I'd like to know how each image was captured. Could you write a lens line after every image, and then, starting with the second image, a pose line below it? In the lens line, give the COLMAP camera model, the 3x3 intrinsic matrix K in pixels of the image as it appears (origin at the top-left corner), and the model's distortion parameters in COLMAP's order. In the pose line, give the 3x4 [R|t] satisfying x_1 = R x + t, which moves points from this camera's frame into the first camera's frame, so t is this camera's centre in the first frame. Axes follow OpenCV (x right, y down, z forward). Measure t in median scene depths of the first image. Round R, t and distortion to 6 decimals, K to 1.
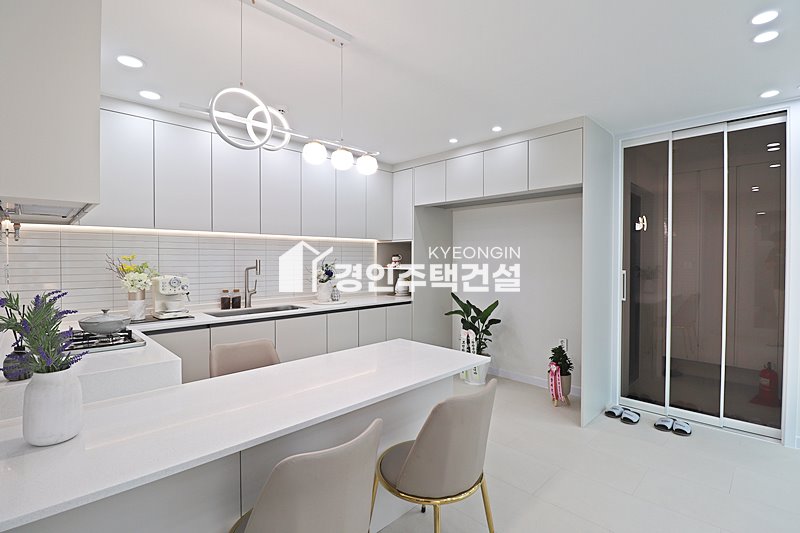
lens RADIAL K [[369.6, 0, 402.9], [0, 369.6, 263.2], [0, 0, 1]] dist [-0.008311, -0.007691]
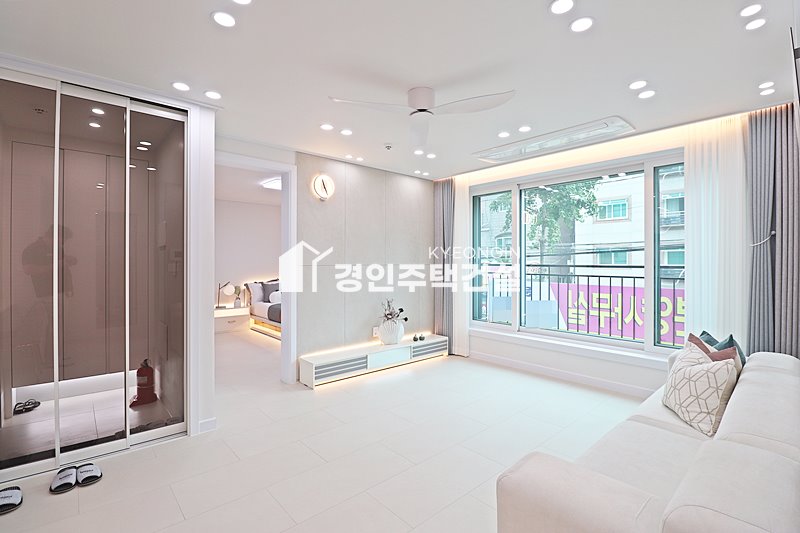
lens RADIAL K [[369.6, 0, 407.9], [0, 369.6, 262.2], [0, 0, 1]] dist [-0.008311, -0.007691]
pose [[0.034304, -0.000931, 0.999411, 0.023445], [0.010211, 0.999948, 0.000581, 0.011898], [-0.999359, 0.010185, 0.034311, 0.254042]]
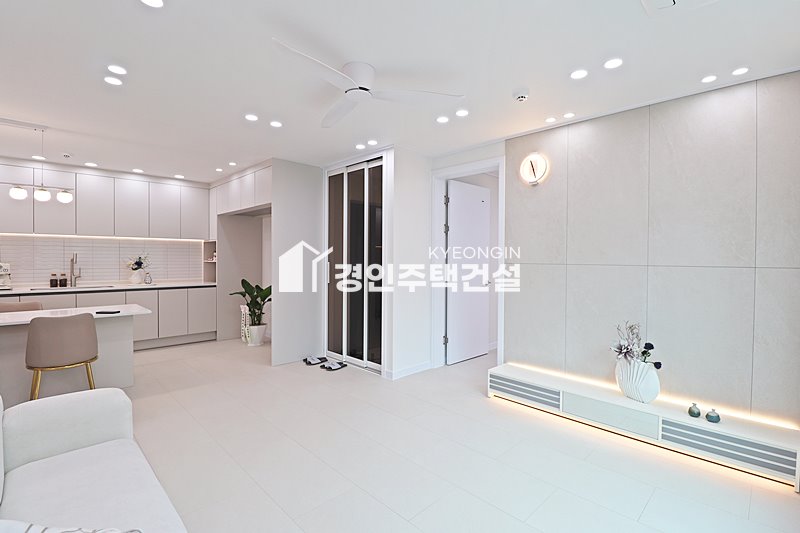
lens RADIAL K [[369.6, 0, 402.9], [0, 369.6, 264.4], [0, 0, 1]] dist [-0.008311, -0.007691]
pose [[0.999935, 0.006294, 0.009510, 0.866836], [-0.006356, 0.999959, 0.006485, 0.017216], [-0.009469, -0.006545, 0.999934, -0.434630]]
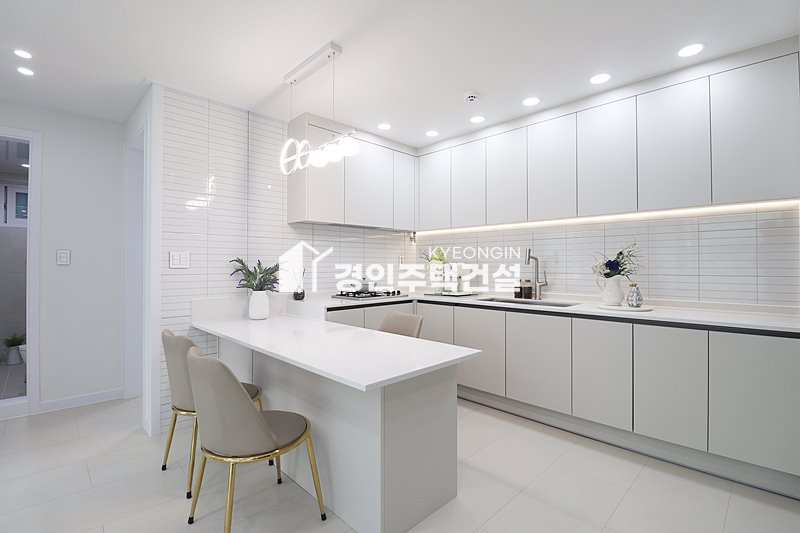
lens RADIAL K [[369.6, 0, 407.8], [0, 369.6, 261.9], [0, 0, 1]] dist [-0.008311, -0.007691]
pose [[0.018305, -0.008080, -0.999800, 0.540429], [-0.009722, 0.999919, -0.008259, 0.035776], [0.999785, 0.009872, 0.018225, 0.670556]]
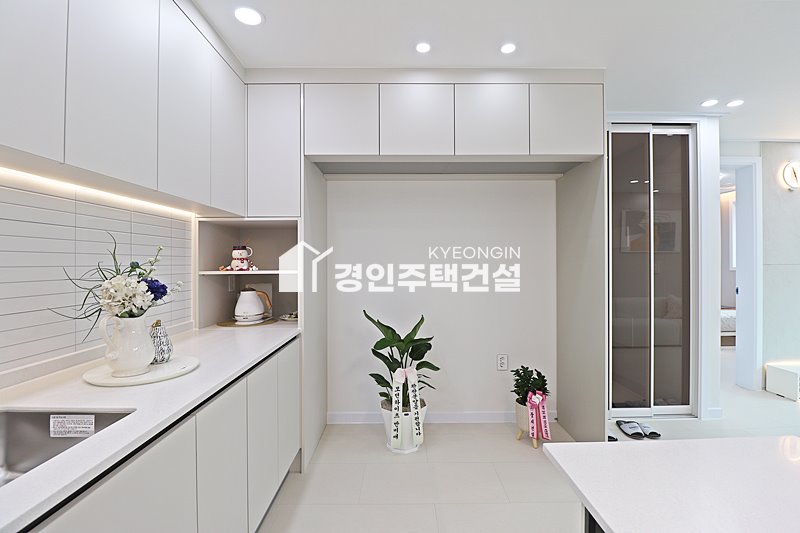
lens RADIAL K [[369.6, 0, 398.8], [0, 369.6, 262.6], [0, 0, 1]] dist [-0.008311, -0.007691]
pose [[0.696959, -0.005137, 0.717092, -0.321514], [0.010011, 0.999947, -0.002568, 0.005263], [-0.717041, 0.008969, 0.696974, 0.663906]]
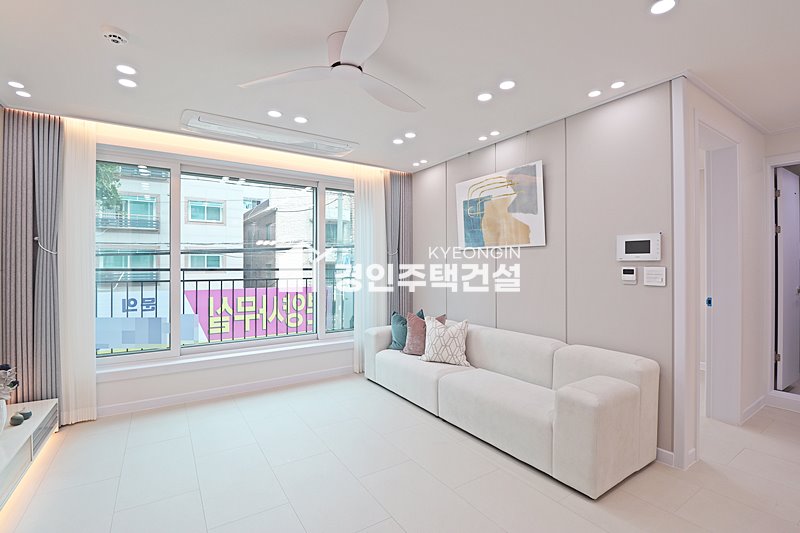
lens RADIAL K [[369.6, 0, 402.9], [0, 369.6, 263.8], [0, 0, 1]] dist [-0.008311, -0.007691]
pose [[-0.980603, 0.001284, 0.196001, 0.588056], [0.002358, 0.999983, 0.005245, 0.008846], [-0.195991, 0.005606, -0.980590, 0.806458]]
